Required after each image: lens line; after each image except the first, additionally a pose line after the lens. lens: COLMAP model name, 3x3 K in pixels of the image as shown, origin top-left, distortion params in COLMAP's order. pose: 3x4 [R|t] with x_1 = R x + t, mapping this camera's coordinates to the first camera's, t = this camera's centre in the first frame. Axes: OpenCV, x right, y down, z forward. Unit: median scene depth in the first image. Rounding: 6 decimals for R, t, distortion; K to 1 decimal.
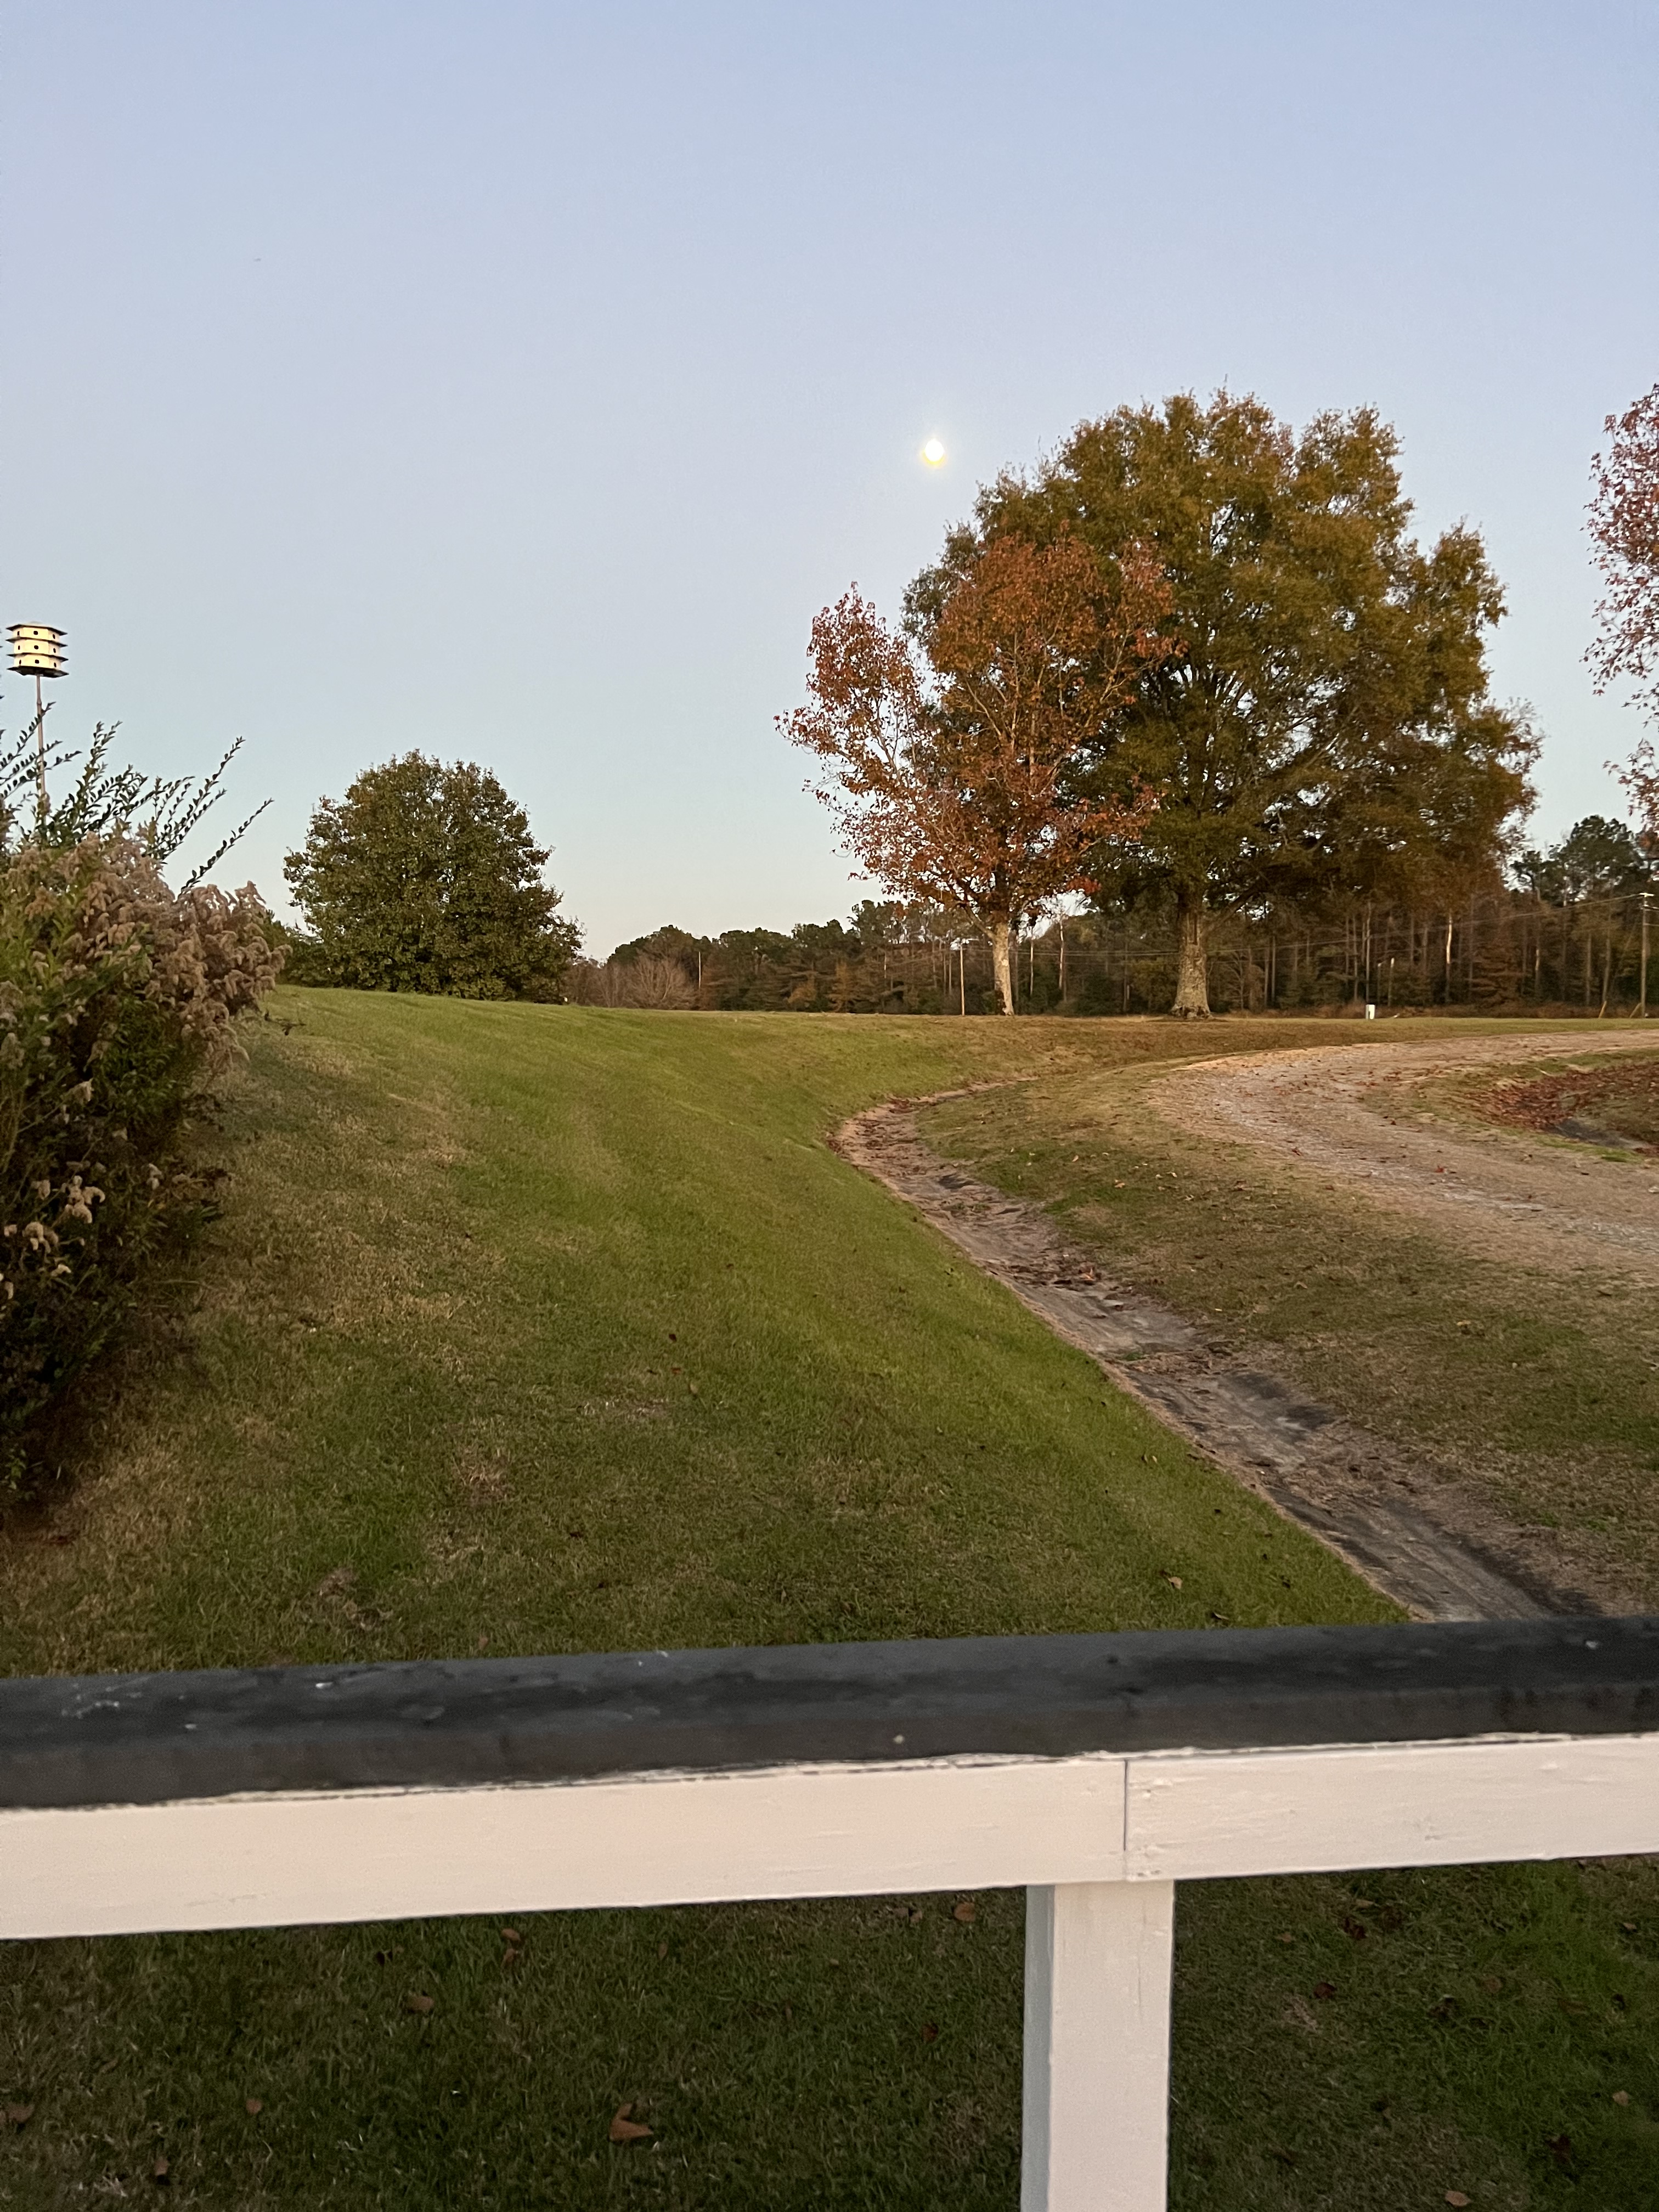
lens RADIAL K [[1655.5, 0, 824.7], [0, 1655.5, 1114.7], [0, 0, 1]] dist [0.054140, 0.000724]
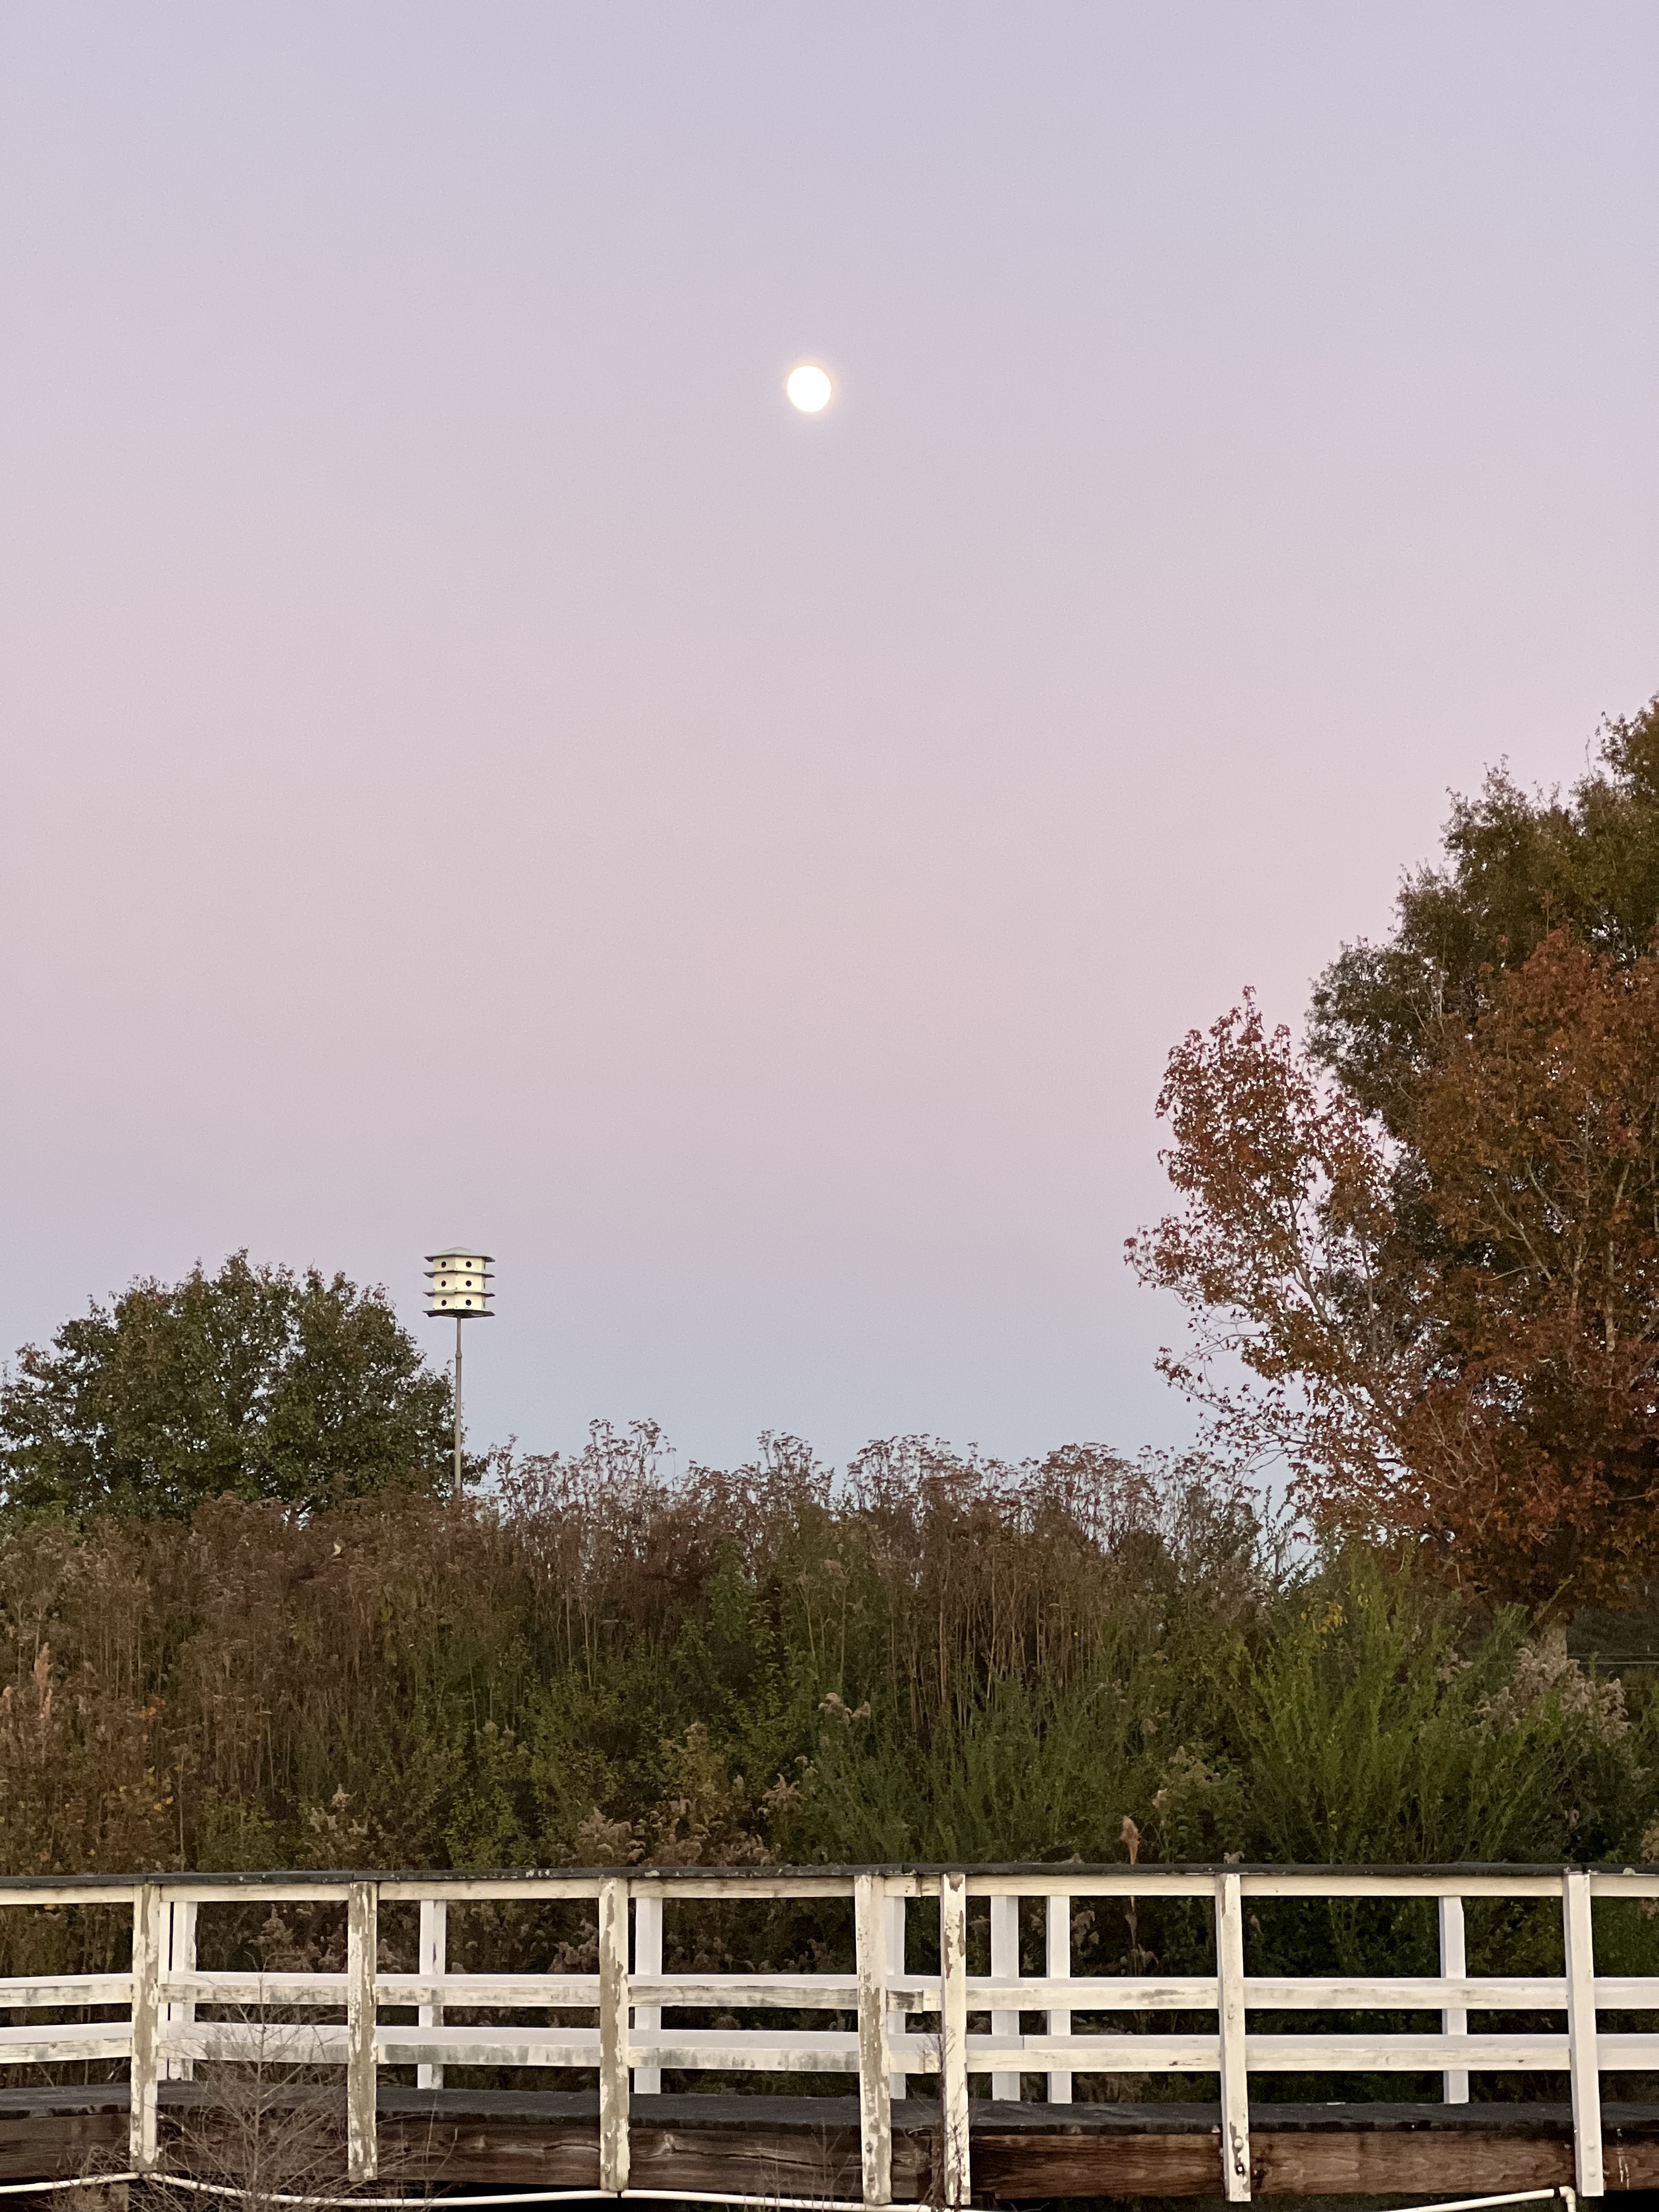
lens RADIAL K [[5018.7, 0, 833.8], [0, 5018.7, 1088.4], [0, 0, 1]] dist [0.270053, 0.000000]
pose [[0.998014, 0.006022, 0.062703, -0.209582], [0.006989, 0.978688, -0.205234, 0.042190], [-0.062602, 0.205265, 0.976702, -0.548063]]
